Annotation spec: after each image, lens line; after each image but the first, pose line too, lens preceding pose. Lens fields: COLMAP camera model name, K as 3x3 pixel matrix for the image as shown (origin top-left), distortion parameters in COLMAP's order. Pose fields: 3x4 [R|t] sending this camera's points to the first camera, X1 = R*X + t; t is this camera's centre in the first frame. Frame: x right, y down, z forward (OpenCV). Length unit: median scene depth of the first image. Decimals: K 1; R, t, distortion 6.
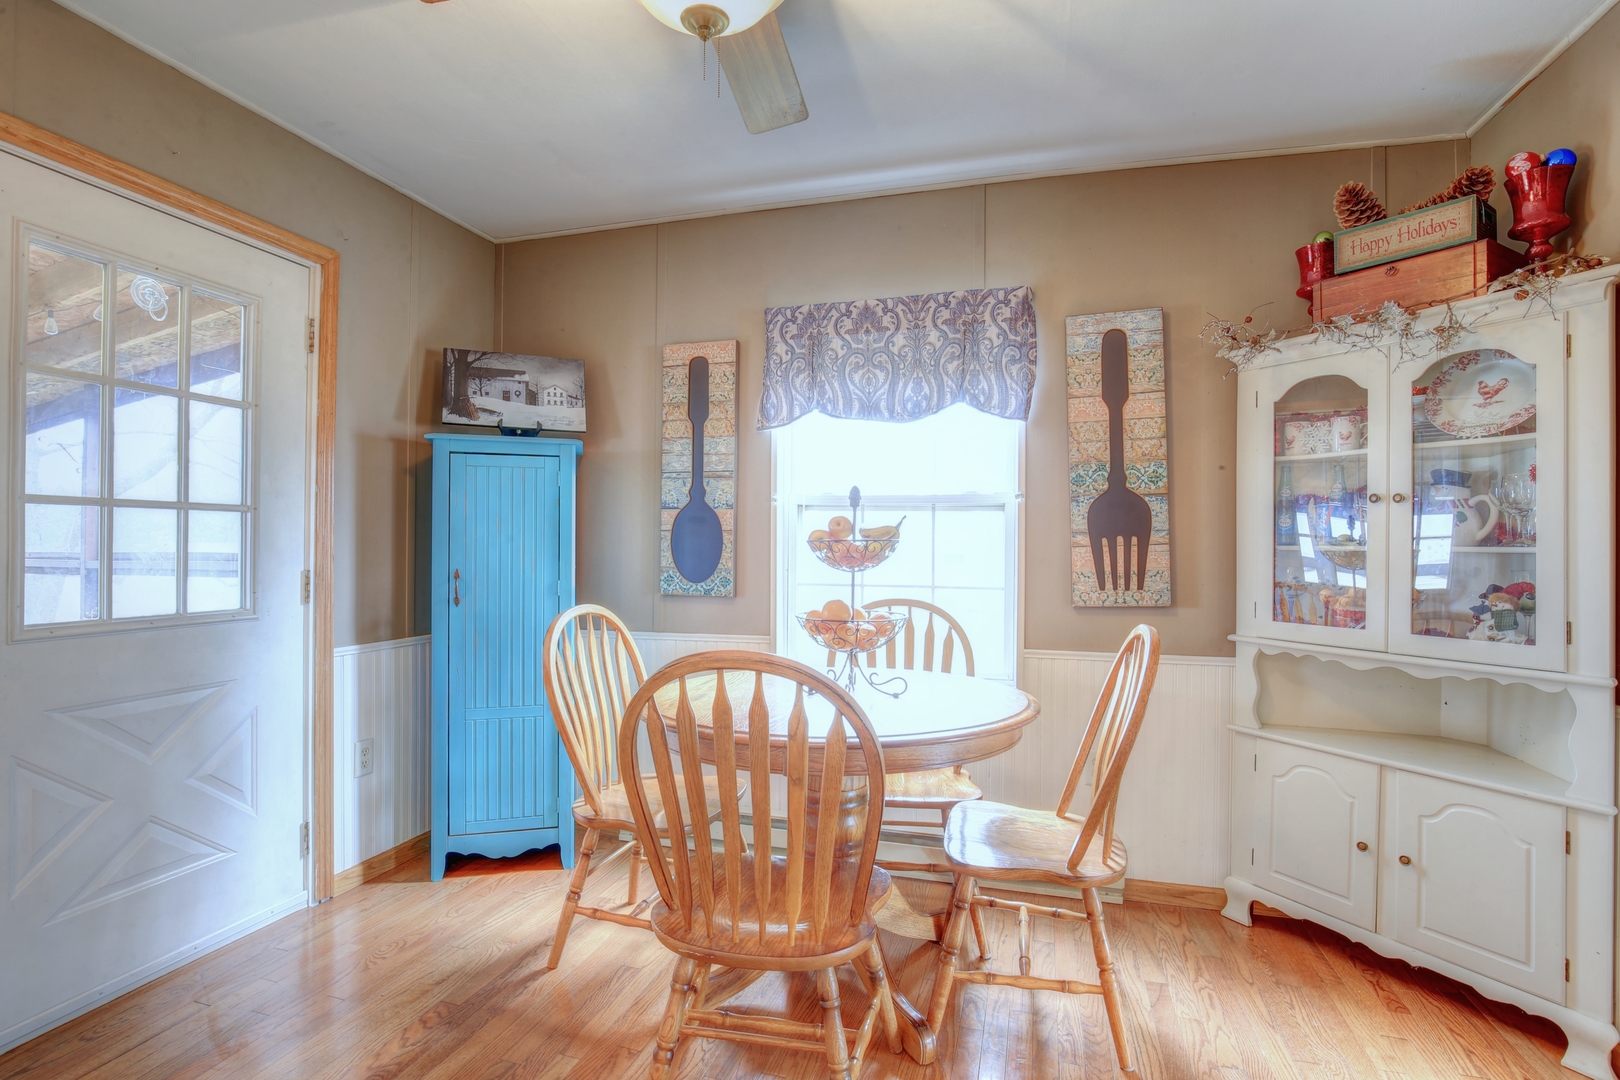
lens RADIAL K [[778.8, 0, 801.8], [0, 778.8, 544.0], [0, 0, 1]] dist [-0.032734, 0.005245]
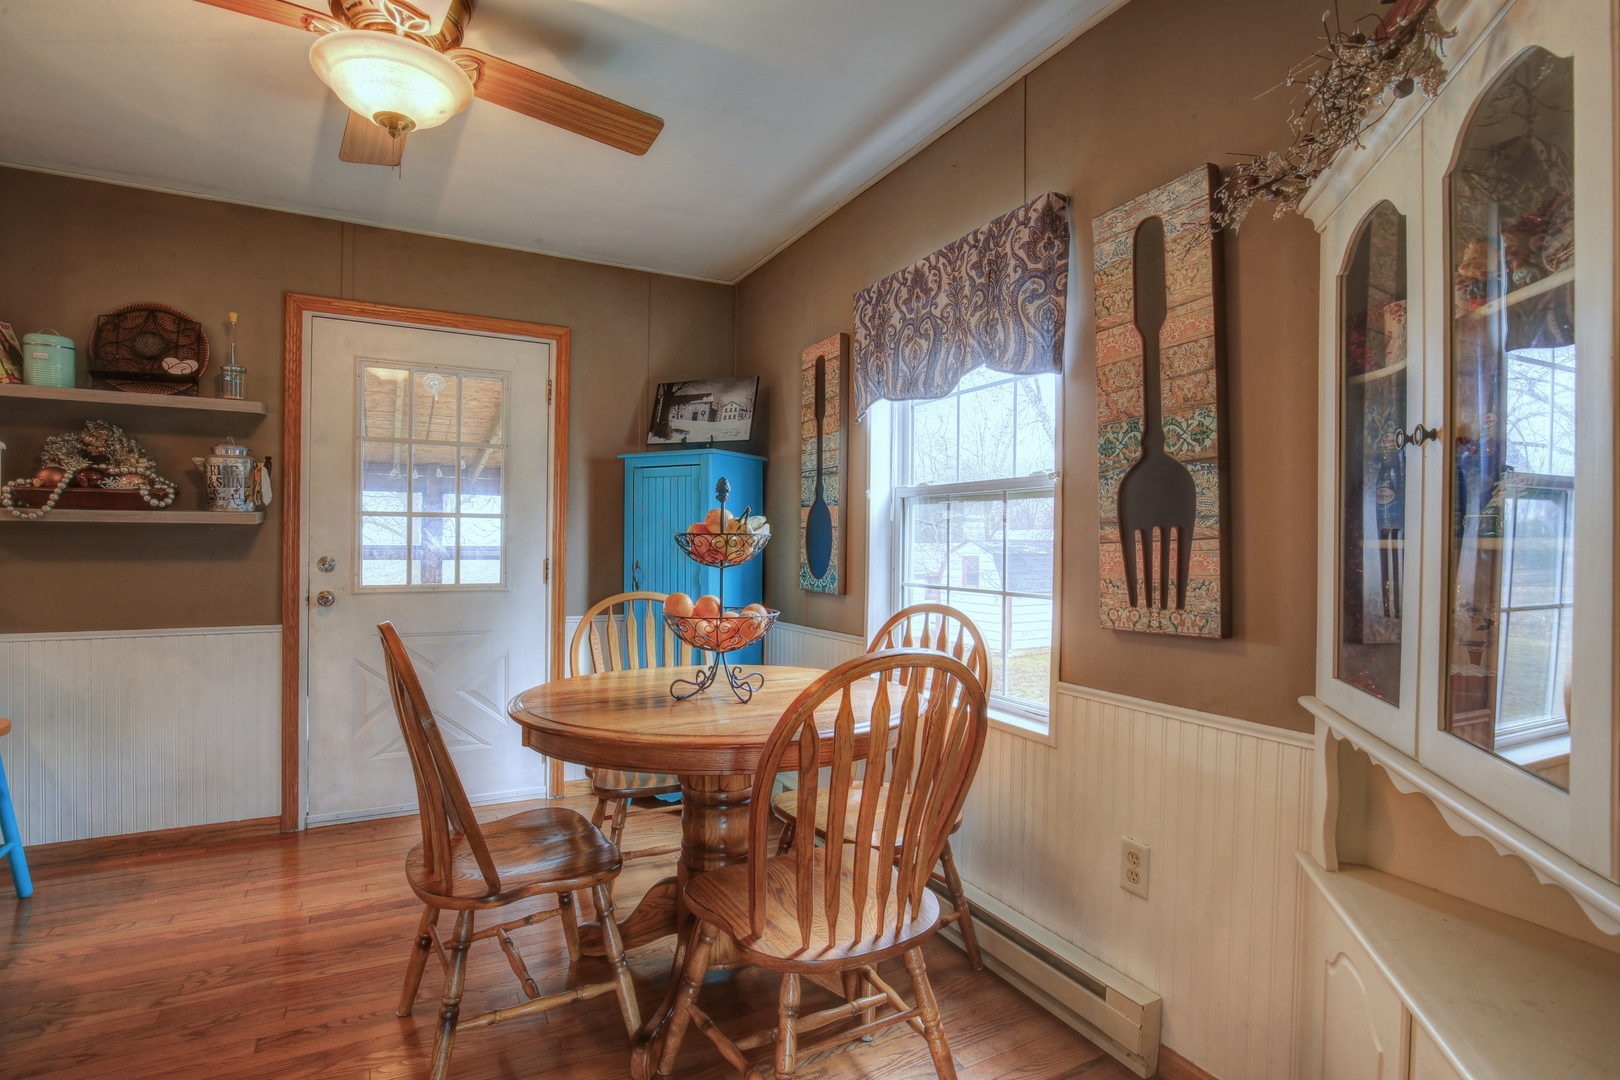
lens RADIAL K [[778.8, 0, 801.8], [0, 778.8, 544.0], [0, 0, 1]] dist [-0.032734, 0.005245]
pose [[0.702204, 0.001537, -0.711974, 0.646698], [-0.003931, 0.999991, -0.001718, 0.006694], [0.711965, 0.004005, 0.702203, 0.308780]]
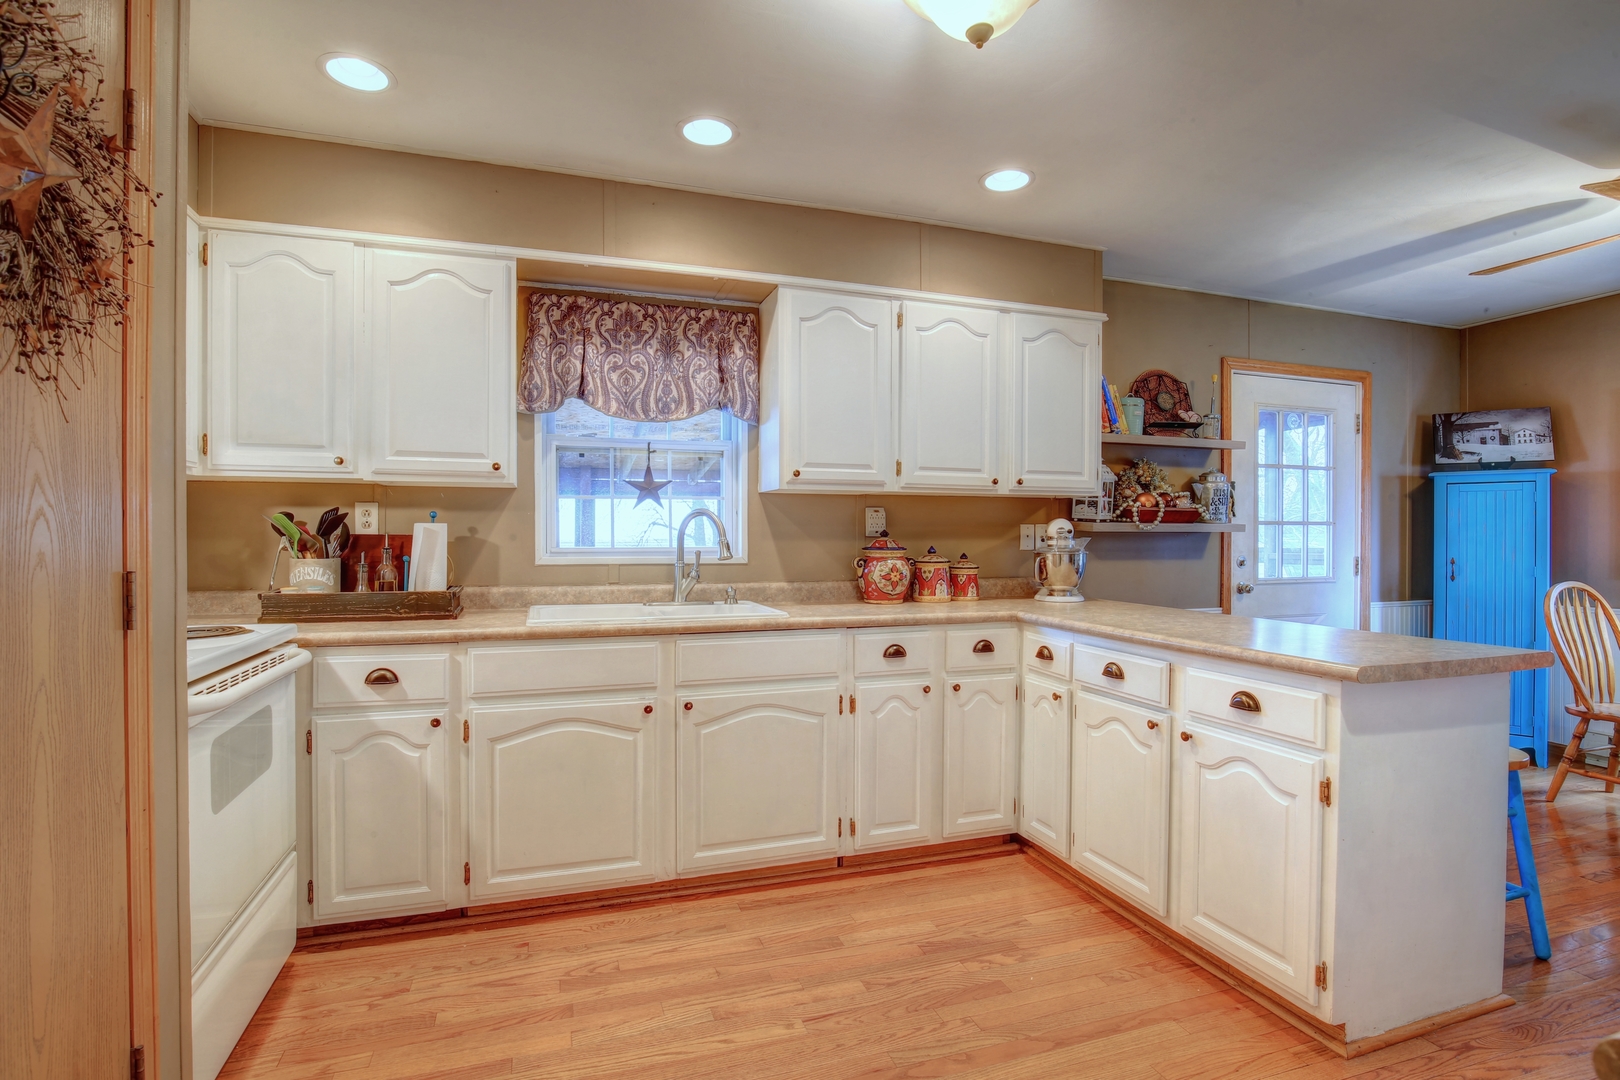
lens RADIAL K [[778.8, 0, 801.8], [0, 778.8, 544.0], [0, 0, 1]] dist [-0.032734, 0.005245]
pose [[0.575194, -0.001043, -0.818016, 0.060864], [0.004105, 0.999990, 0.001612, -0.003633], [0.818007, -0.004286, 0.575193, -0.984294]]
